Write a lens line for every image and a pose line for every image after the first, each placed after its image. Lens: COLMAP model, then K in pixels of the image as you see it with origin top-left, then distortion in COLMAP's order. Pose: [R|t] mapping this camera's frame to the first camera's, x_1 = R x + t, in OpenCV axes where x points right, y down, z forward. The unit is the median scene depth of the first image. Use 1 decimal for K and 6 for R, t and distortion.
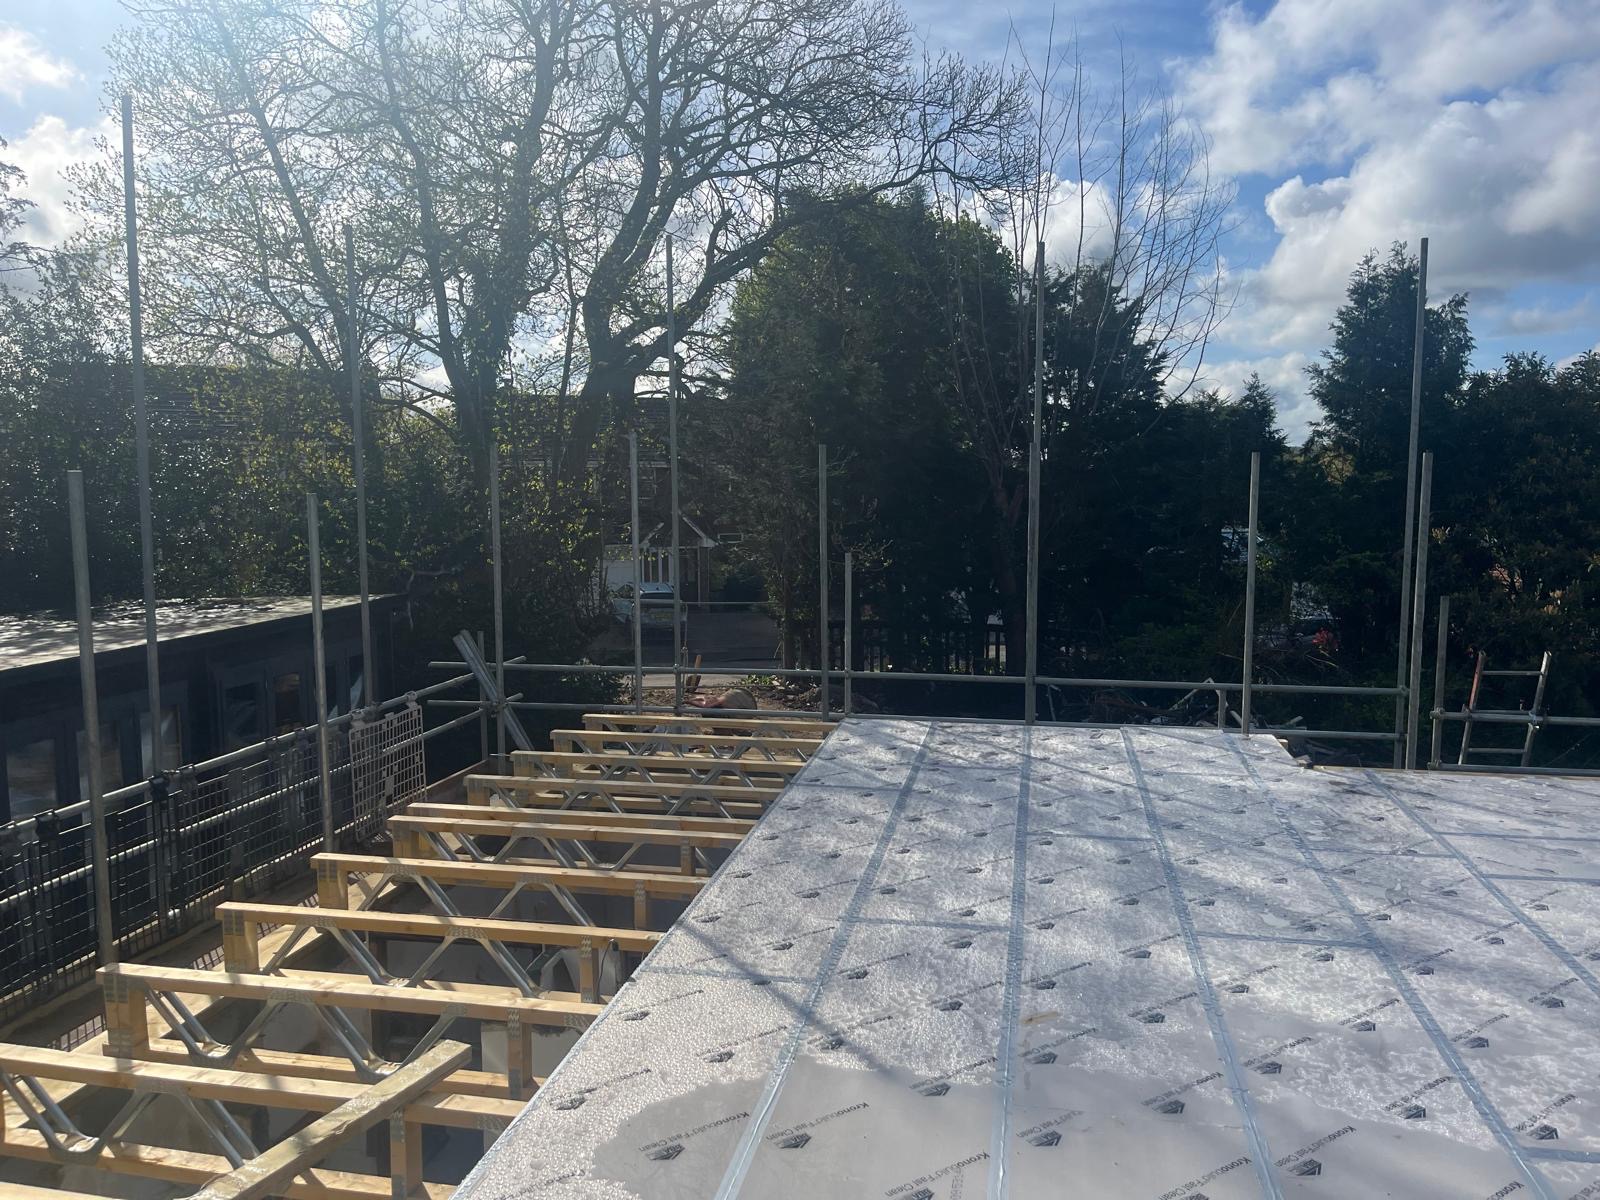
lens RADIAL K [[1196.0, 0, 799.2], [0, 1196.0, 600.6], [0, 0, 1]] dist [0.069937, -0.093145]
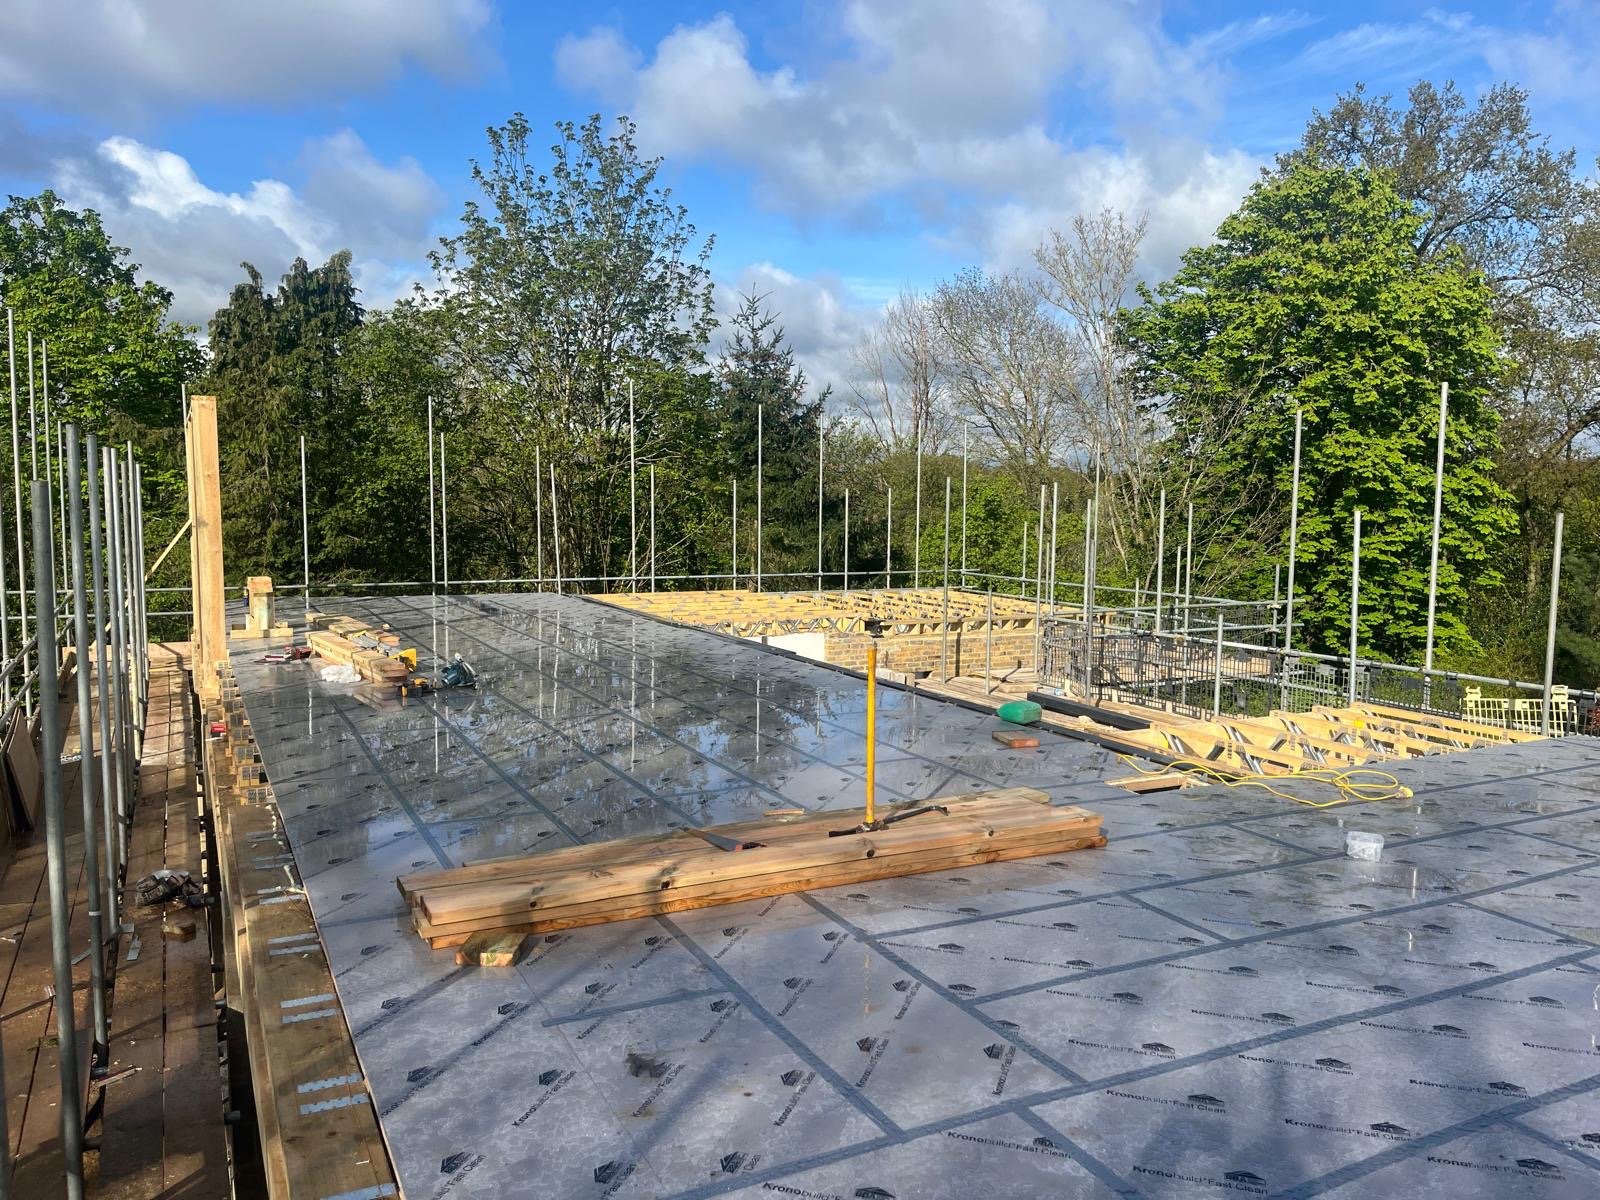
lens RADIAL K [[1196.0, 0, 803.1], [0, 1196.0, 608.4], [0, 0, 1]] dist [0.069937, -0.093145]
pose [[-0.622755, -0.068177, 0.779441, 0.154425], [0.075437, 0.986323, 0.146545, -0.146143], [-0.778772, 0.150060, -0.609094, 1.495820]]
